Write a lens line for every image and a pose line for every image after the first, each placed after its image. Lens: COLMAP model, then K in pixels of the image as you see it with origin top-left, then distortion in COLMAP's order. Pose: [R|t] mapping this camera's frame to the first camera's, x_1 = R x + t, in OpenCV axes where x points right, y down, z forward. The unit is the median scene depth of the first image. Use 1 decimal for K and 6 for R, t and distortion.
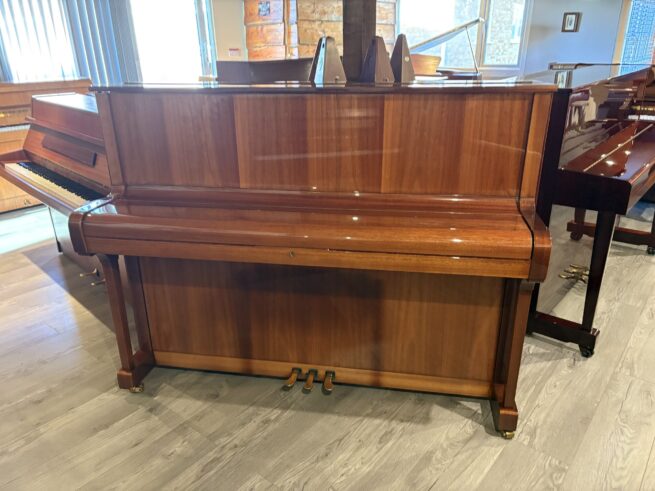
lens RADIAL K [[492.5, 0, 330.1], [0, 492.5, 251.9], [0, 0, 1]] dist [0.046004, -0.040354]
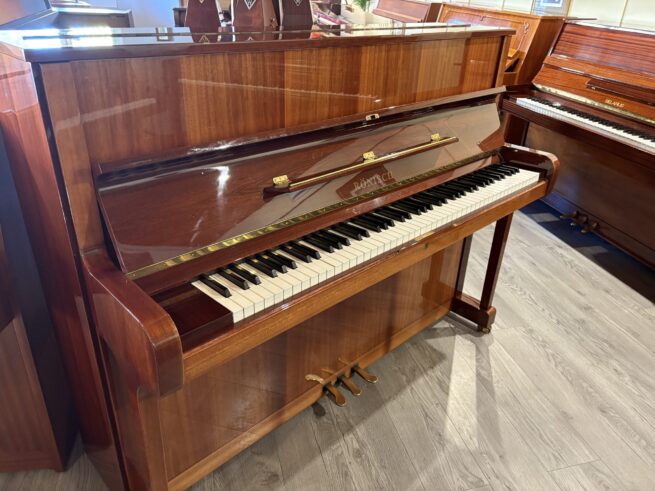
lens RADIAL K [[492.5, 0, 324.4], [0, 492.5, 244.5], [0, 0, 1]] dist [0.046004, -0.040354]
pose [[0.594013, -0.335654, 0.731085, -0.647119], [0.257157, 0.940339, 0.222785, -0.184835], [-0.762246, 0.055666, 0.644889, 0.485295]]
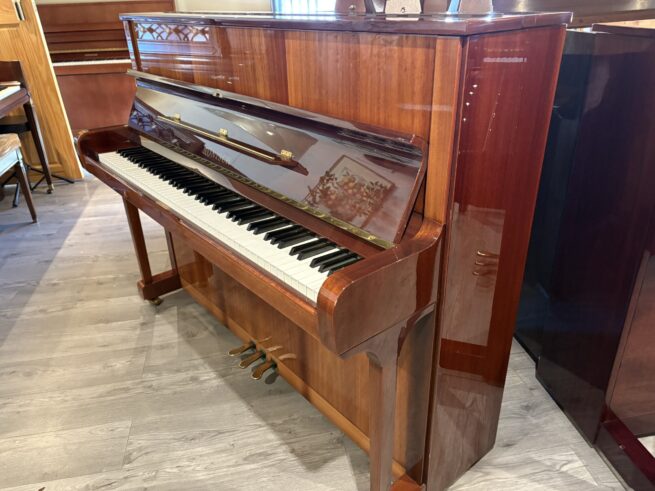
lens RADIAL K [[492.5, 0, 333.6], [0, 492.5, 250.4], [0, 0, 1]] dist [0.046004, -0.040354]
pose [[0.764864, 0.287093, -0.576680, 0.562247], [-0.224457, 0.957873, 0.179161, -0.131574], [0.603822, -0.007594, 0.797083, 0.392564]]
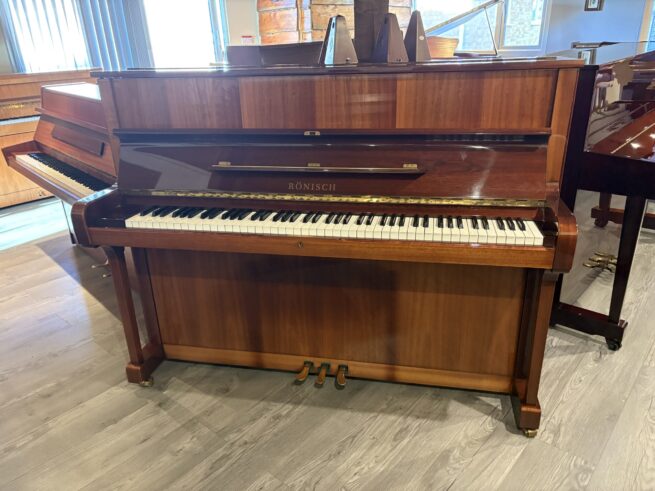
lens RADIAL K [[492.5, 0, 330.9], [0, 492.5, 249.3], [0, 0, 1]] dist [0.046004, -0.040354]
pose [[0.999387, -0.007409, -0.034202, 0.011814], [0.007998, 0.999821, 0.017133, -0.001765], [0.034069, -0.017396, 0.999268, 0.040392]]
